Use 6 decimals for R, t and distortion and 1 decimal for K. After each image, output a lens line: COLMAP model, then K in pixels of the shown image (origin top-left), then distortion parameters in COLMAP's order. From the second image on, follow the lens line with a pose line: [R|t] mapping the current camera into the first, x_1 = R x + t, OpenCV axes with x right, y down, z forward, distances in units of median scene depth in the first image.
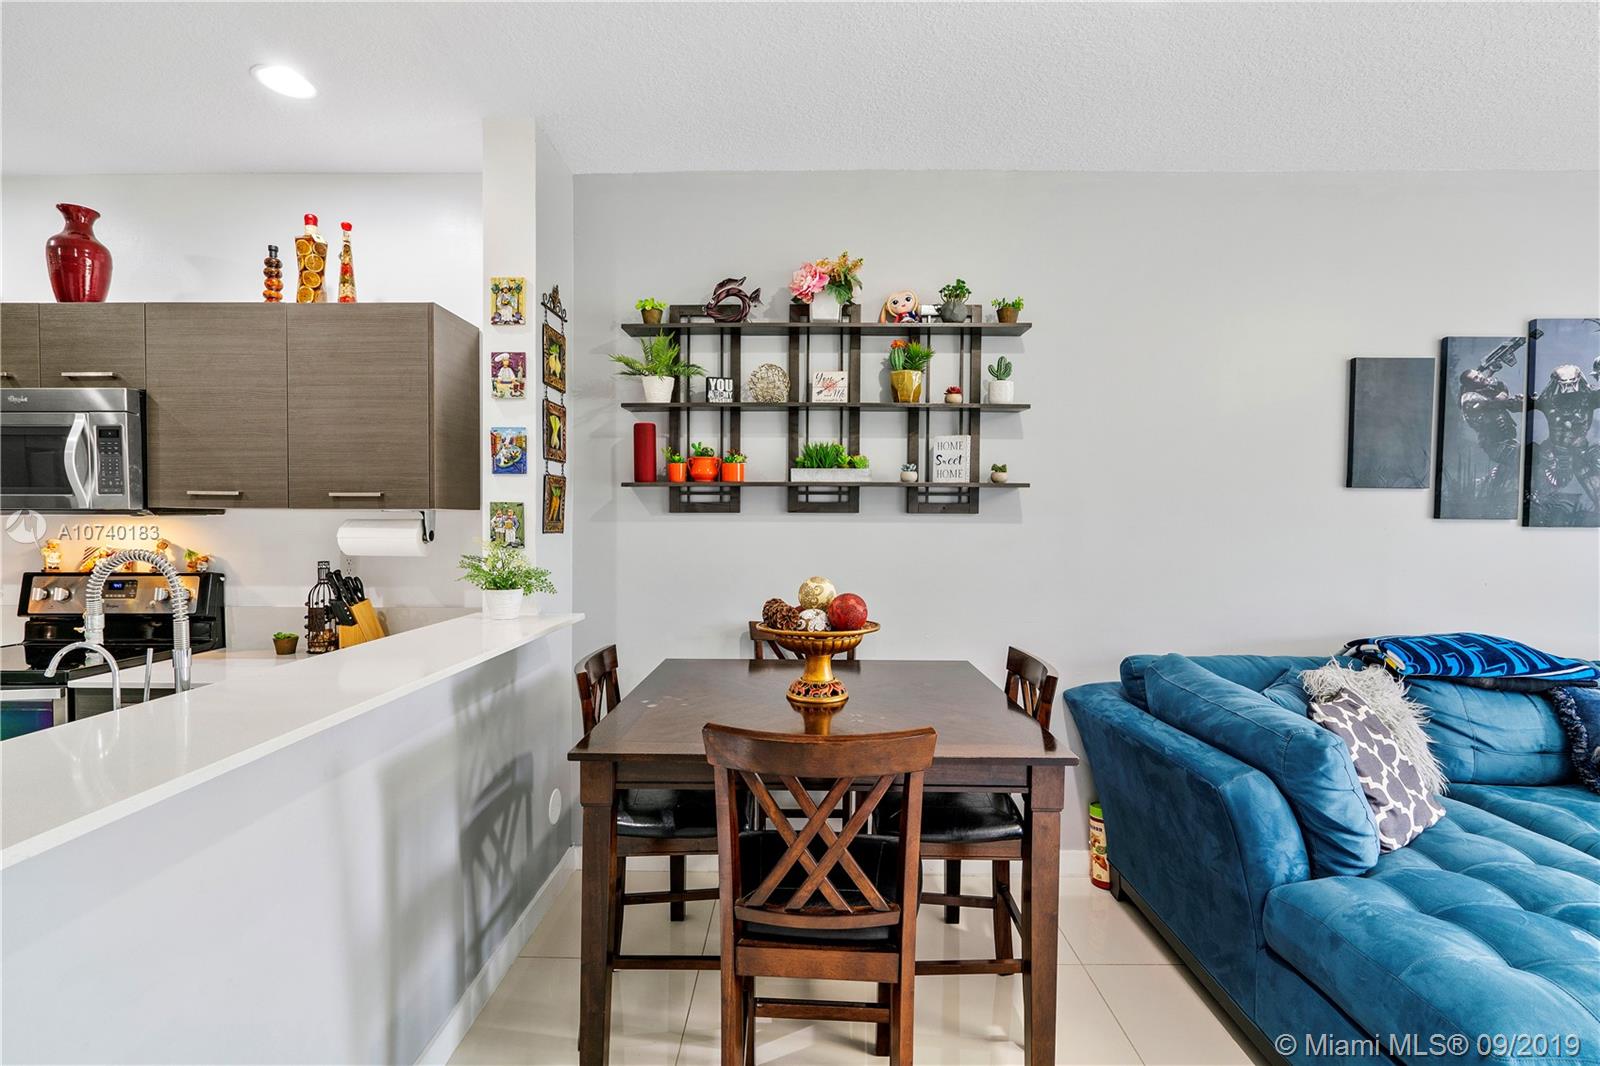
lens RADIAL K [[757.6, 0, 798.1], [0, 757.6, 538.5], [0, 0, 1]] dist [-0.003027, 0.000346]
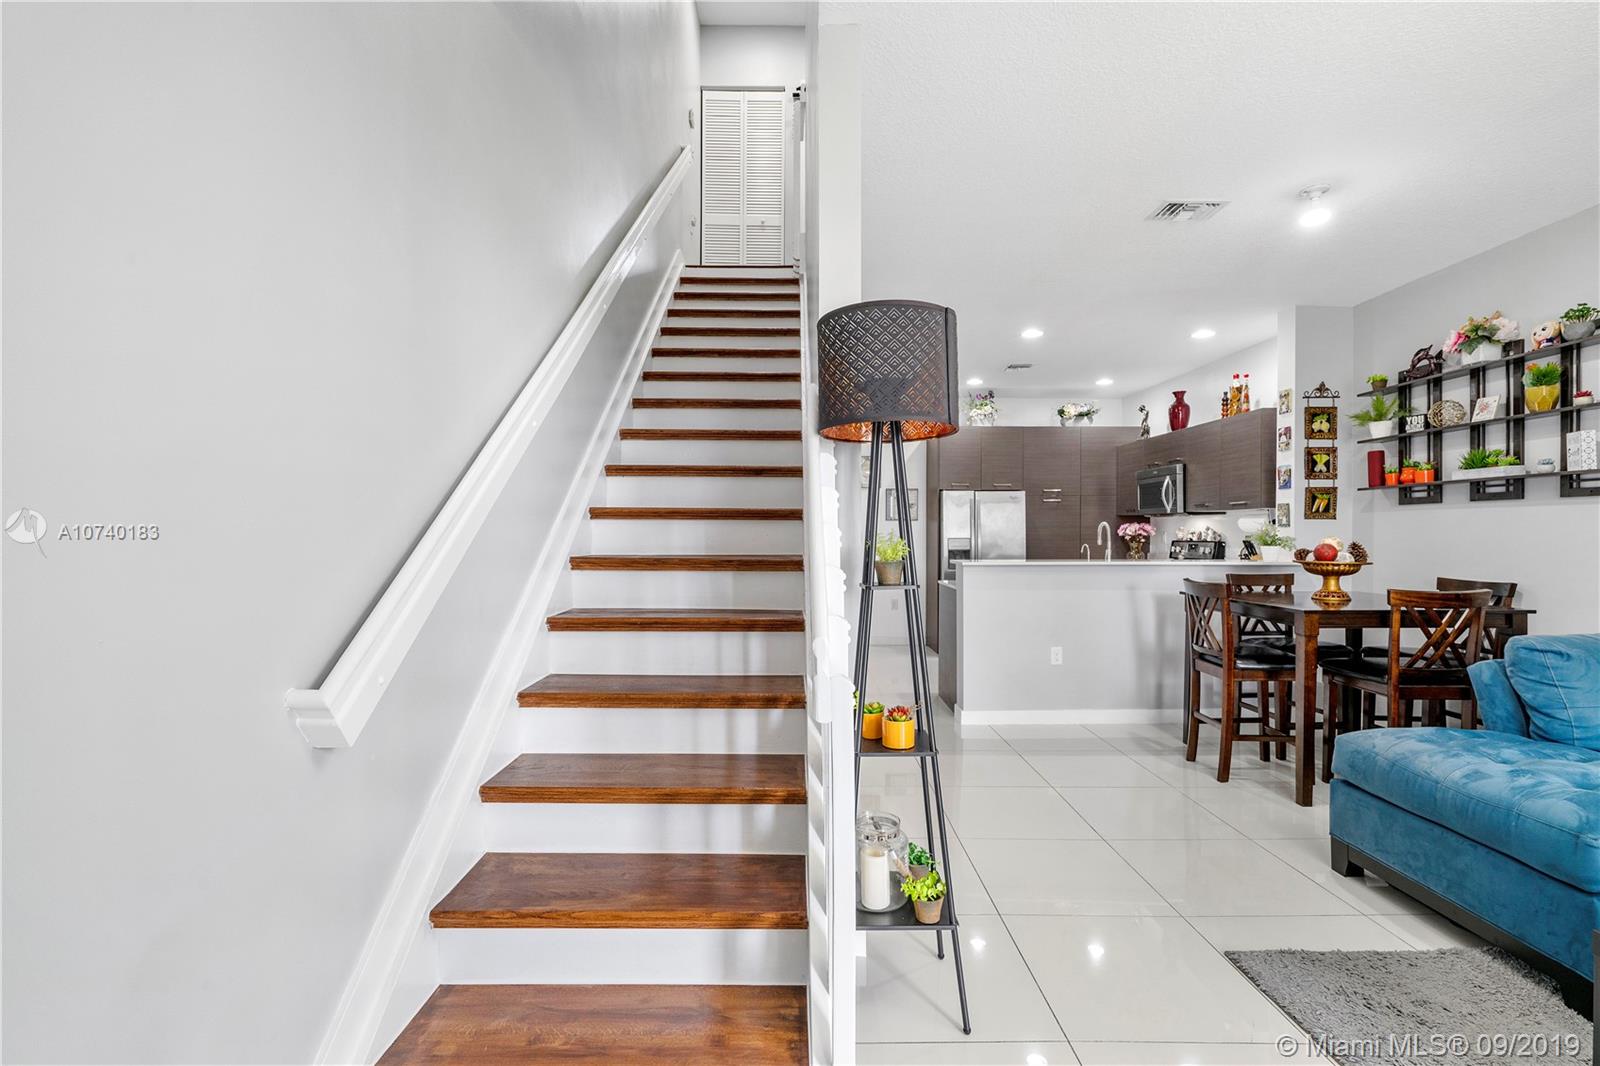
lens RADIAL K [[757.6, 0, 798.1], [0, 757.6, 538.5], [0, 0, 1]] dist [-0.003027, 0.000346]
pose [[0.027465, 0.001009, -0.999622, 1.381584], [-0.022703, 0.999742, 0.000385, 0.063344], [0.999365, 0.022684, 0.027481, -0.277734]]
